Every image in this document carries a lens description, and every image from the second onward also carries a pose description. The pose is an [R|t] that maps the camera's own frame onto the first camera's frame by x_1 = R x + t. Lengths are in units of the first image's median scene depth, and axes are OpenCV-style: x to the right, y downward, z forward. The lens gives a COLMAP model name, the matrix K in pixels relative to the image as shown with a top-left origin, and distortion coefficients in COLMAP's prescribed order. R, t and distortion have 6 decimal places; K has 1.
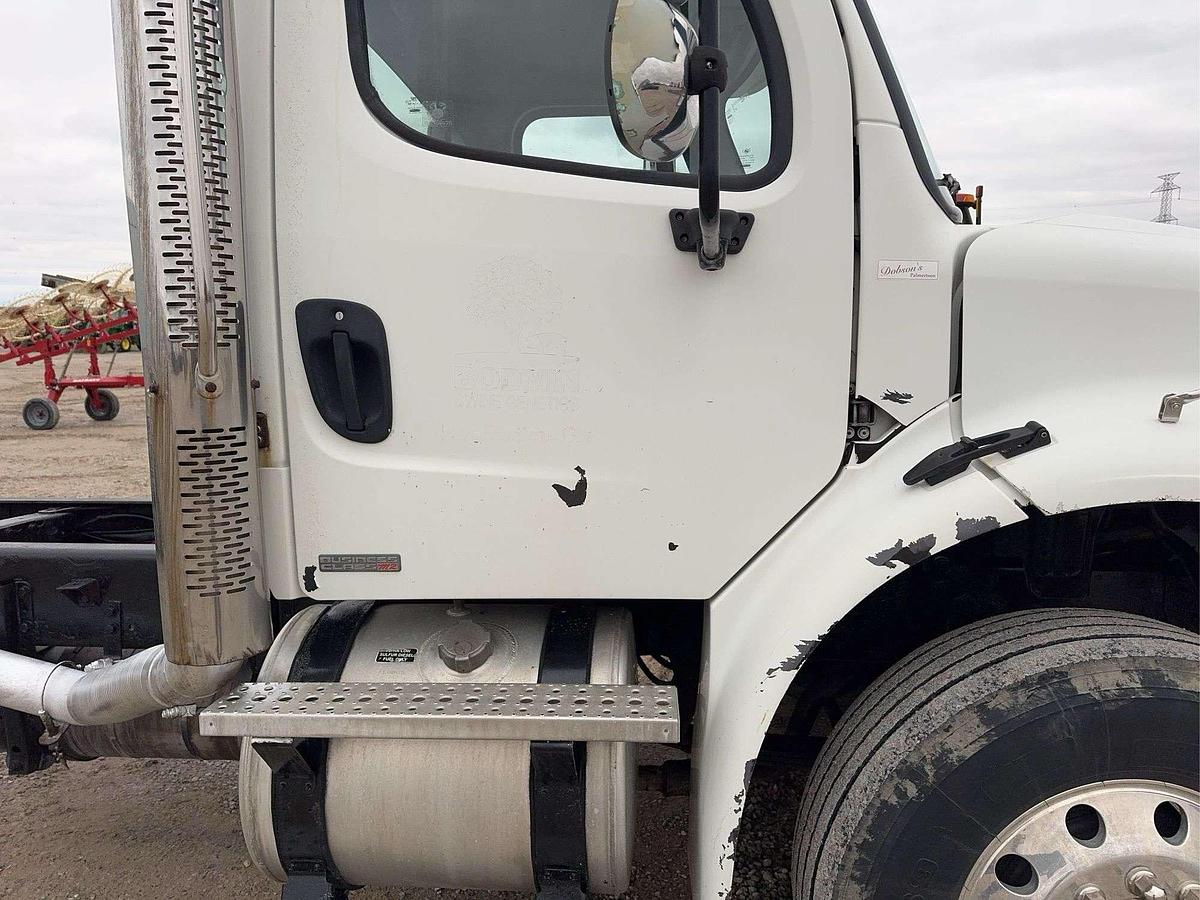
lens RADIAL K [[867.3, 0, 637.3], [0, 867.3, 454.2], [0, 0, 1]] dist [0.052331, -0.047972]
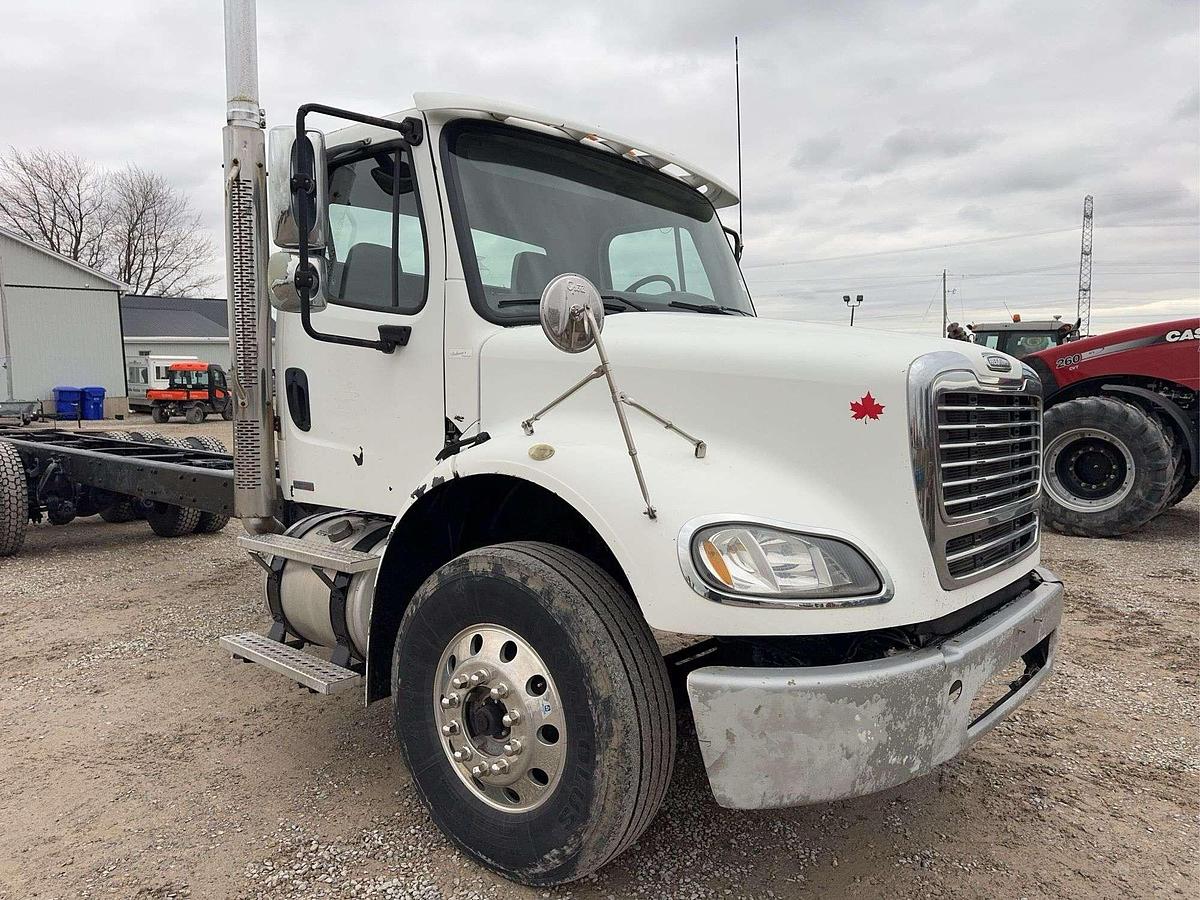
lens RADIAL K [[867.3, 0, 600.9], [0, 867.3, 446.2], [0, 0, 1]] dist [0.052331, -0.047972]
pose [[0.794135, 0.052358, -0.605482, 1.718037], [-0.089788, 0.995457, -0.031684, 0.029110], [0.601073, 0.079527, 0.795228, -0.338758]]
